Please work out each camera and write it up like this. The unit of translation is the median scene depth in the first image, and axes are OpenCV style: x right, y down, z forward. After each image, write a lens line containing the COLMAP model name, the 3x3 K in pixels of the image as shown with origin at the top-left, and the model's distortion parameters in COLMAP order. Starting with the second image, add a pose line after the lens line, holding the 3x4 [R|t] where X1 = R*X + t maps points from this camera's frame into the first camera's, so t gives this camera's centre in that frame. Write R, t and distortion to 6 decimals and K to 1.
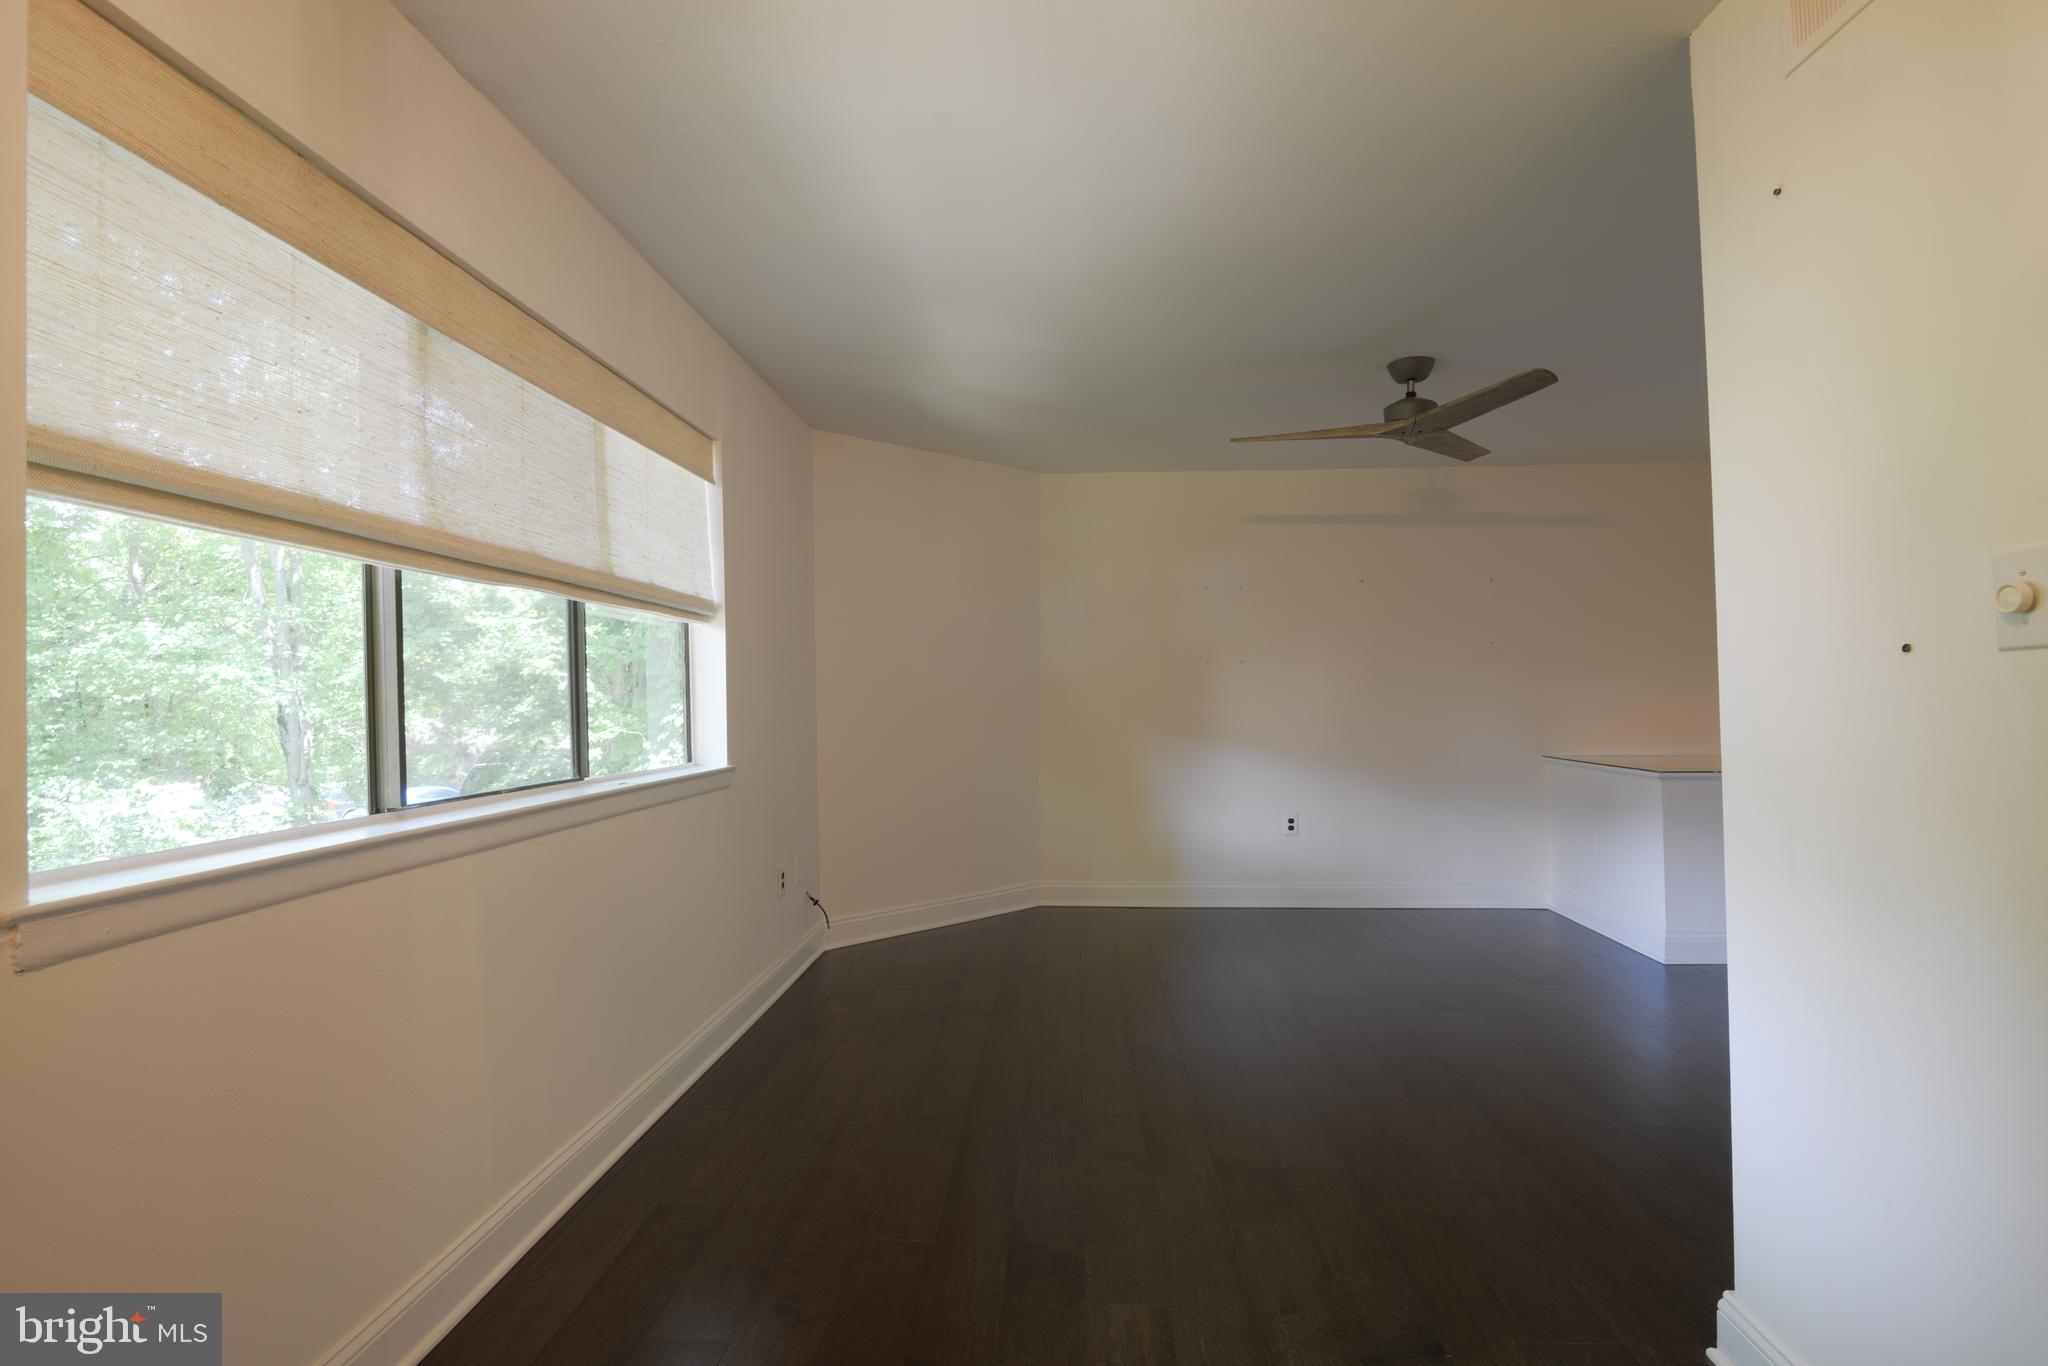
lens RADIAL K [[948.0, 0, 1022.6], [0, 948.0, 690.4], [0, 0, 1]] dist [-0.020716, -0.000718]
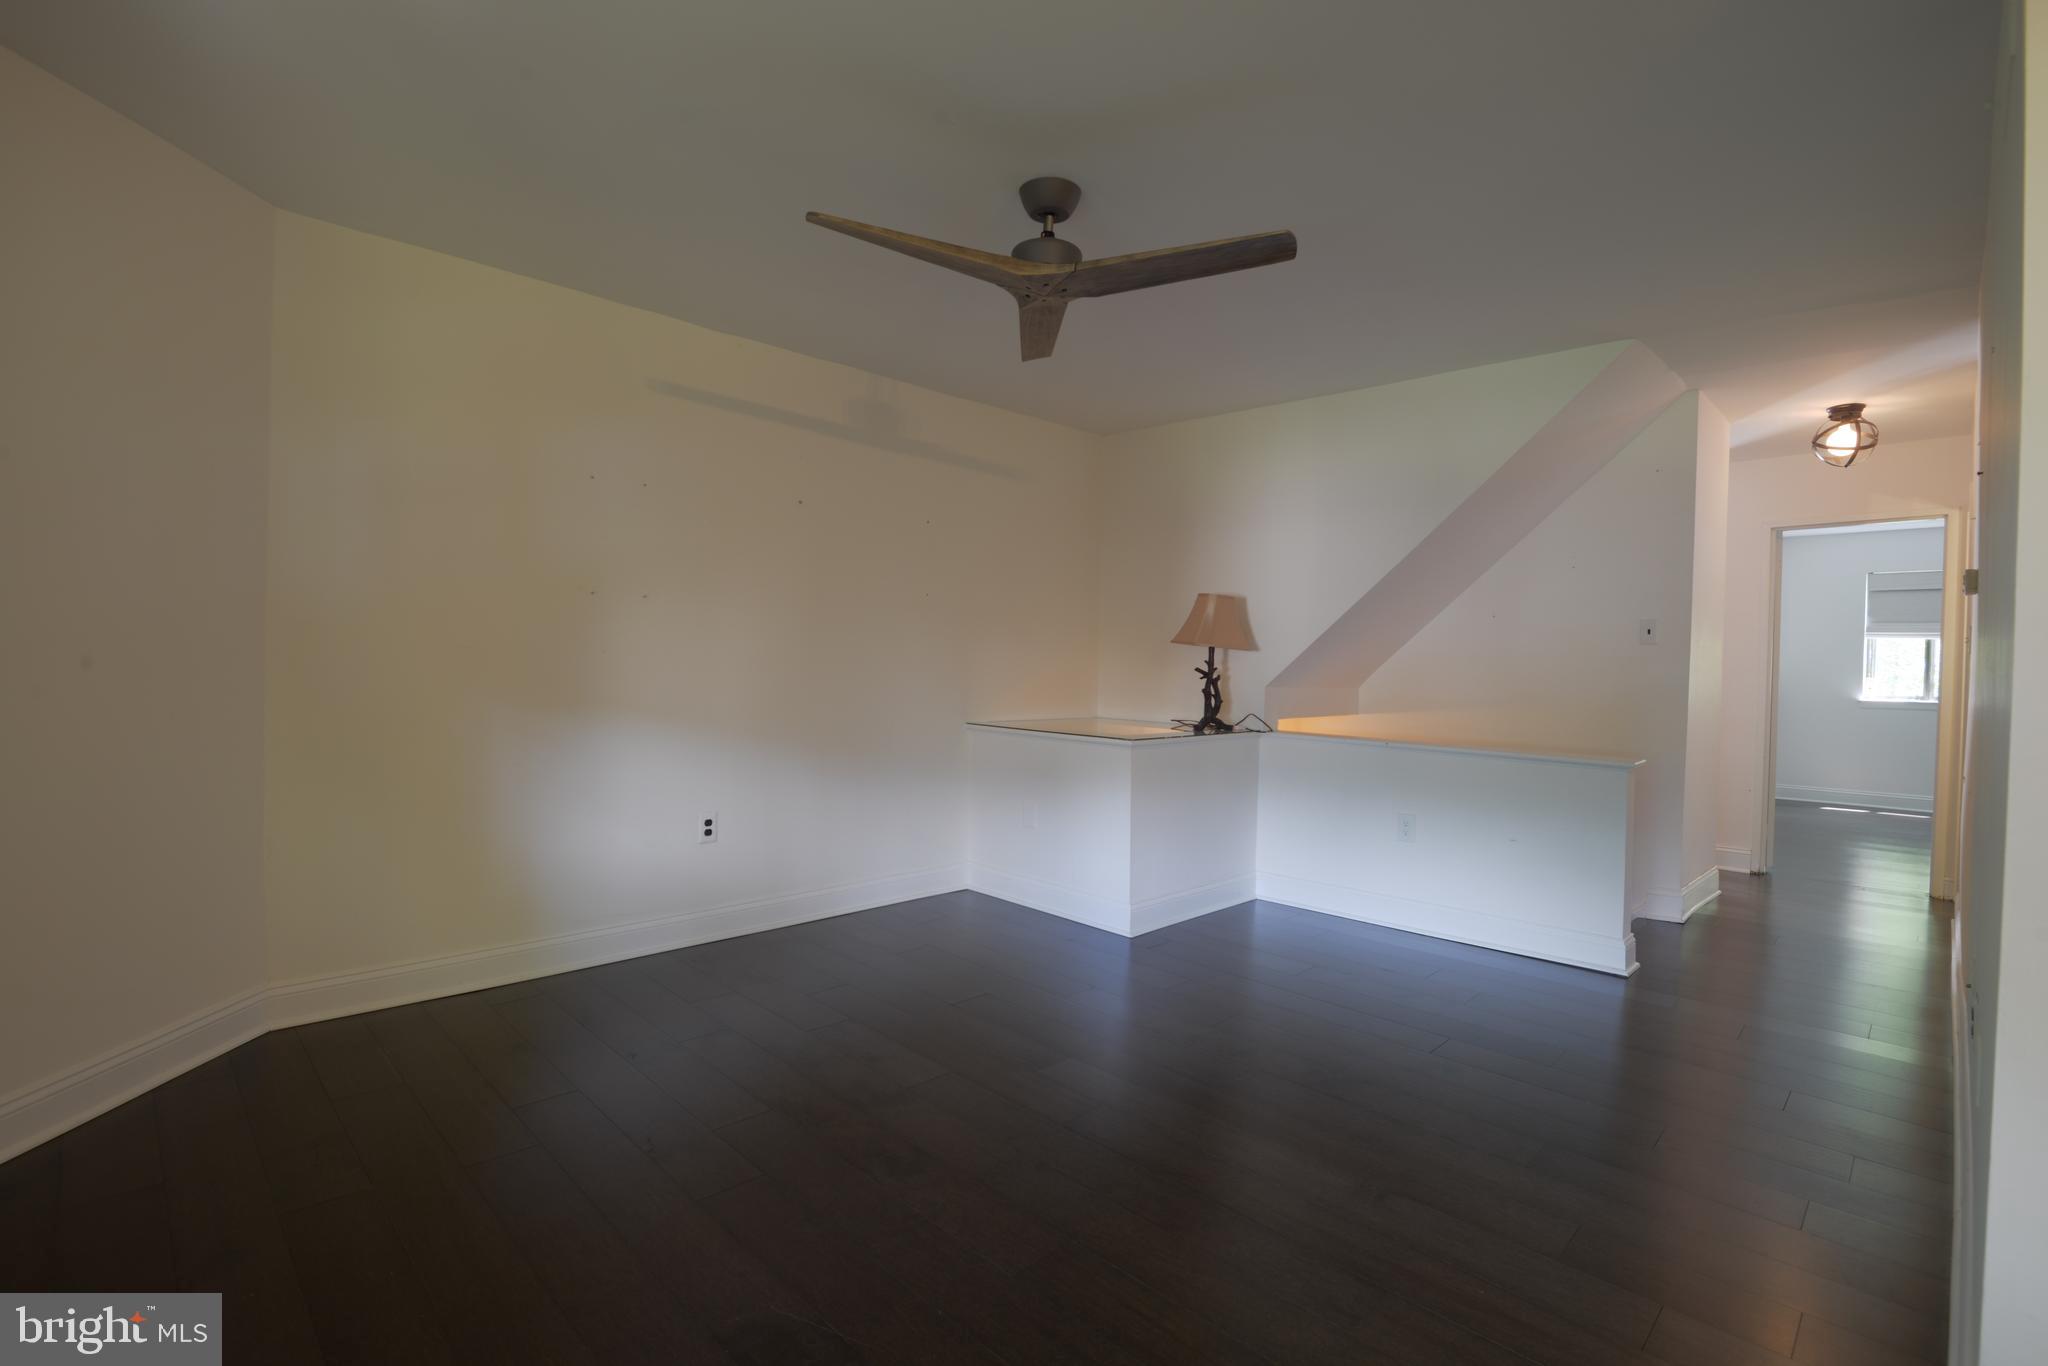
lens RADIAL K [[948.0, 0, 1022.6], [0, 948.0, 690.4], [0, 0, 1]] dist [-0.020716, -0.000718]
pose [[0.667375, -0.004877, 0.744706, -0.102524], [-0.032103, 0.998861, 0.035311, 0.005304], [-0.744030, -0.047473, 0.666458, 0.393925]]
